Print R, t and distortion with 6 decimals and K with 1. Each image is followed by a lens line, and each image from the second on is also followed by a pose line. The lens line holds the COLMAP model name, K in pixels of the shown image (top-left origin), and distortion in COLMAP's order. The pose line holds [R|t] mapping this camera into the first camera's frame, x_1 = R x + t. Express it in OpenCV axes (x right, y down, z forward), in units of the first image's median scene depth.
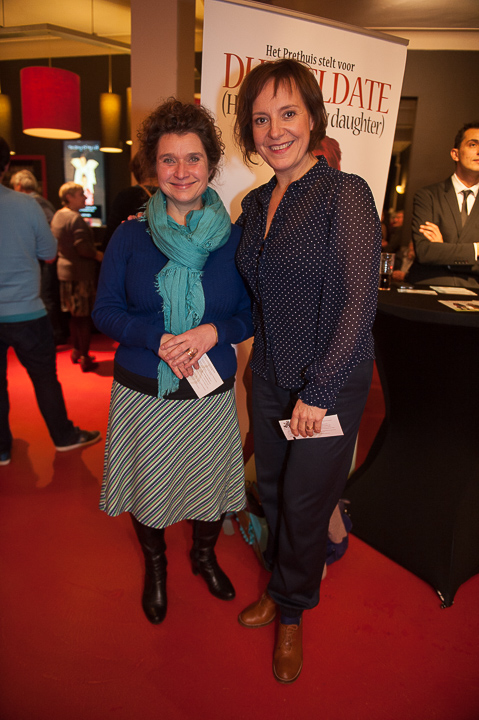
lens RADIAL K [[490.1, 0, 239.5], [0, 490.1, 360.0], [0, 0, 1]] dist [-0.059418, -0.000462]
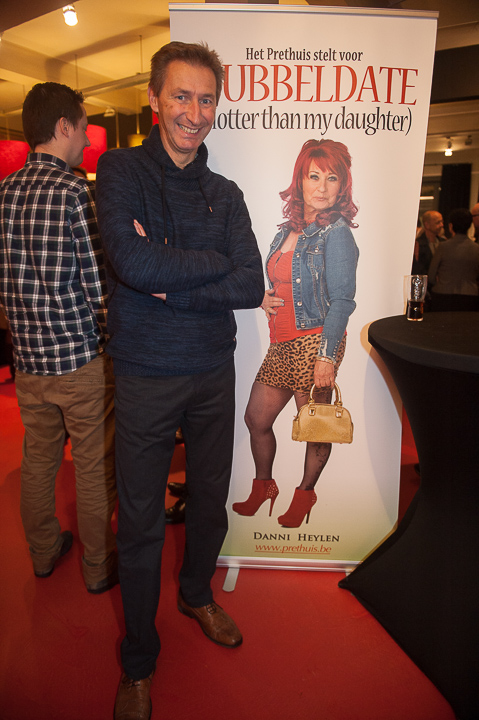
lens RADIAL K [[490.1, 0, 239.5], [0, 490.1, 360.0], [0, 0, 1]] dist [-0.059418, -0.000462]
pose [[0.935717, 0.038399, -0.350656, 0.343503], [-0.053695, 0.997978, -0.033998, -0.039262], [0.348642, 0.050641, 0.935887, 0.165856]]
